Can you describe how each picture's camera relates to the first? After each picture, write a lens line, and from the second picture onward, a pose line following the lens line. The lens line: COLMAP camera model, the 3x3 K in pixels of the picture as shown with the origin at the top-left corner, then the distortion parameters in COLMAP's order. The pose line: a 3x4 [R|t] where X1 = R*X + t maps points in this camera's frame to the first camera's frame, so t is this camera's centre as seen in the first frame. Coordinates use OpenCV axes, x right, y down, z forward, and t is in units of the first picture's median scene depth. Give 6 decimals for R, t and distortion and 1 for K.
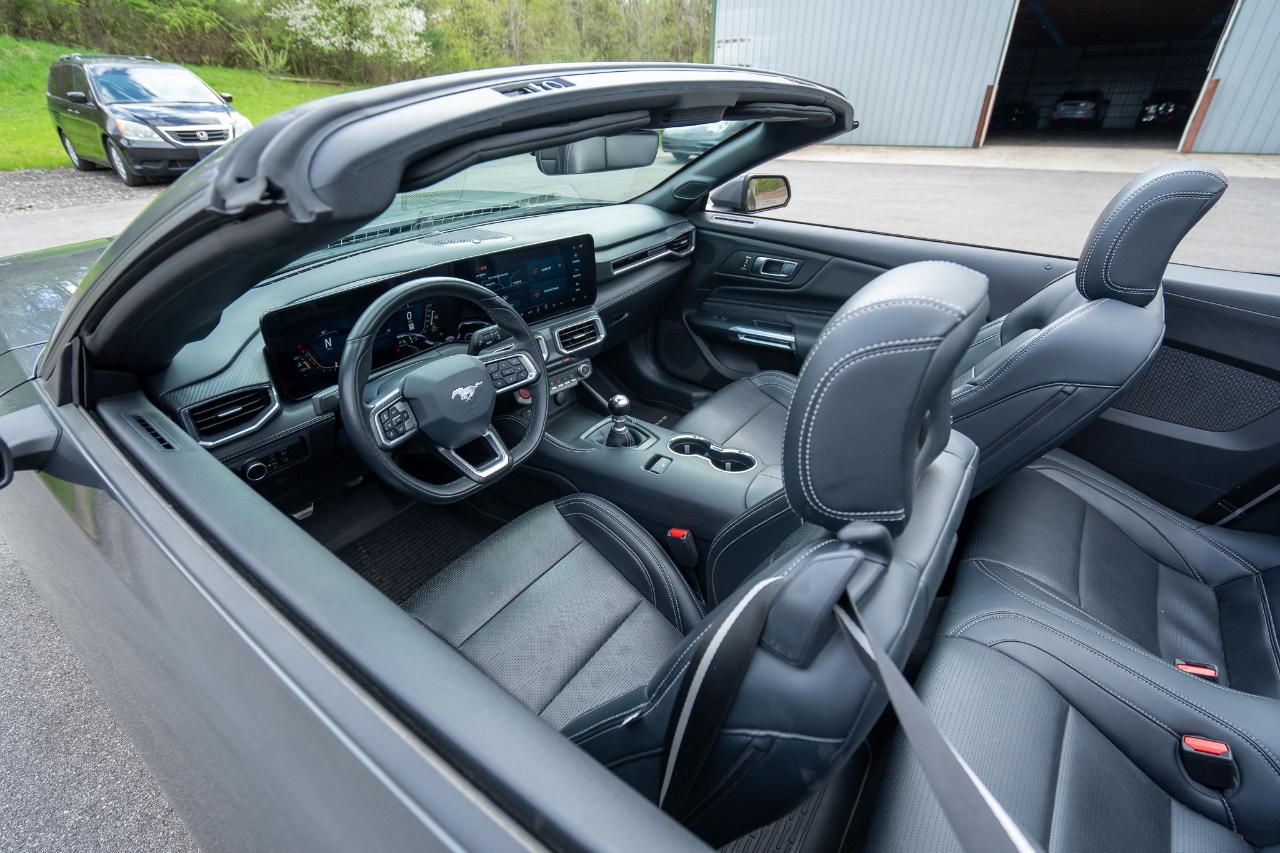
lens RADIAL K [[581.1, 0, 638.0], [0, 581.1, 414.4], [0, 0, 1]] dist [0.001745, 0.005433]
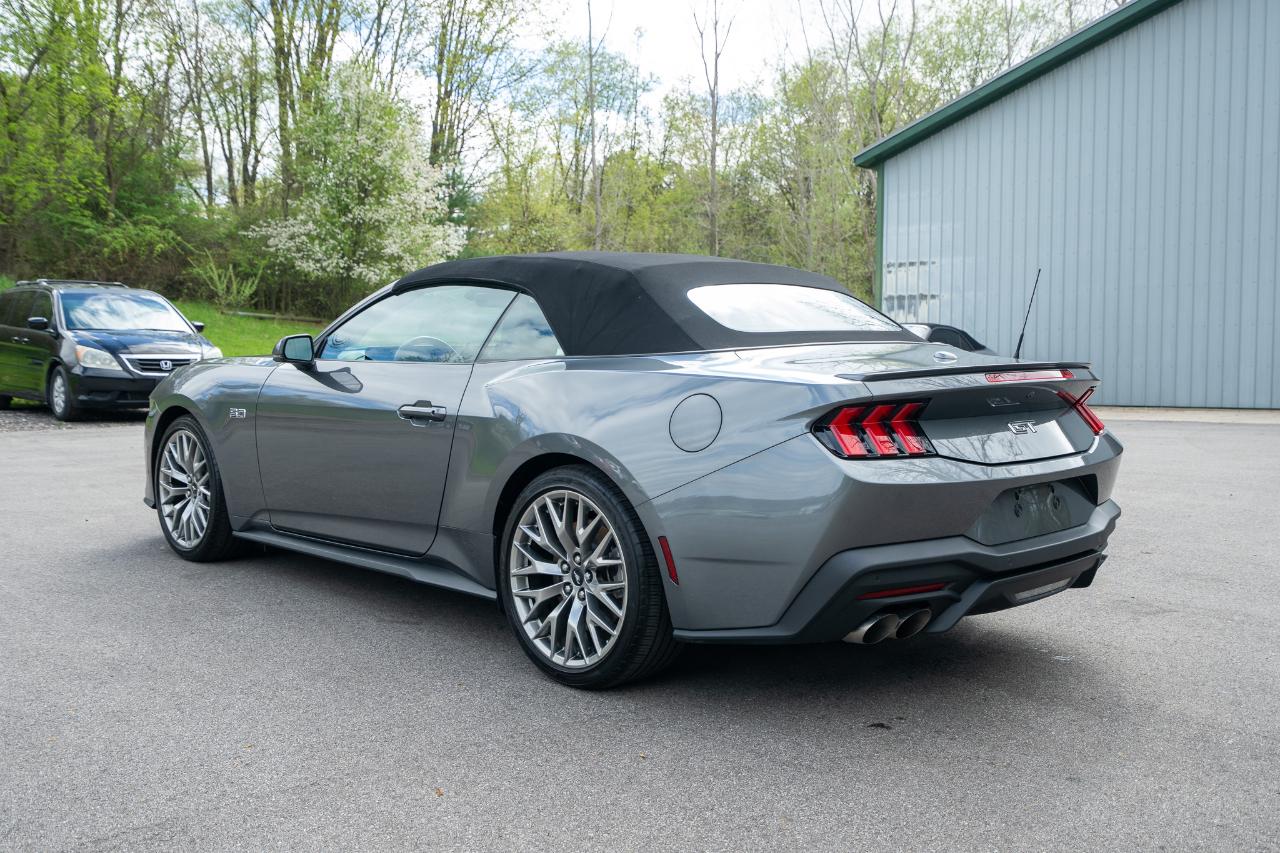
lens RADIAL K [[1232.8, 0, 637.5], [0, 1232.8, 424.7], [0, 0, 1]] dist [0.004465, 0.002677]
pose [[0.987316, 0.021459, -0.157313, 0.054512], [-0.086682, 0.902978, -0.420852, 0.087337], [0.133020, 0.429150, 0.893385, -0.134370]]
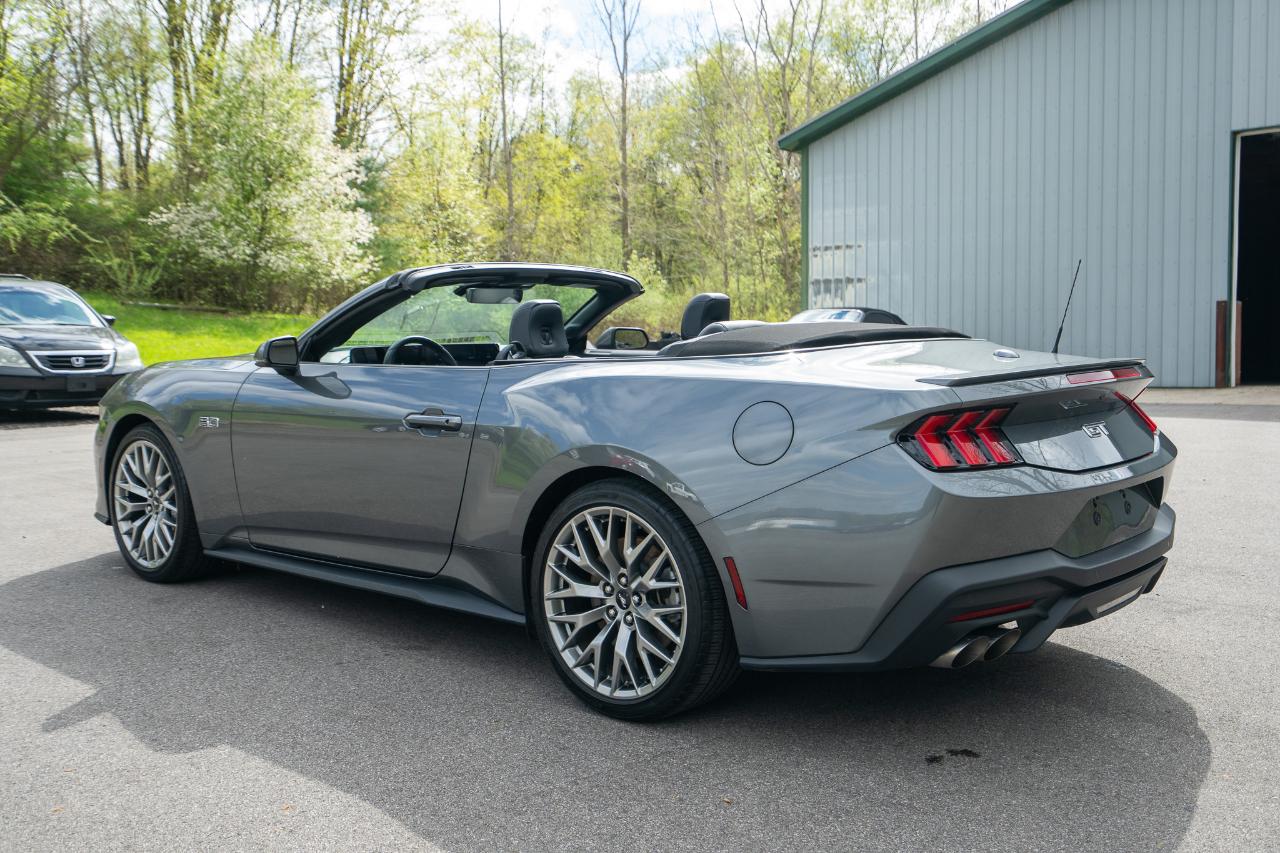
lens RADIAL K [[1234.8, 0, 640.0], [0, 1234.8, 426.5], [0, 0, 1]] dist [0.010432, -0.005128]
pose [[0.996669, 0.004713, -0.081422, 0.038075], [-0.038031, 0.909999, -0.412862, 0.081342], [0.072149, 0.414583, 0.907147, -0.127482]]
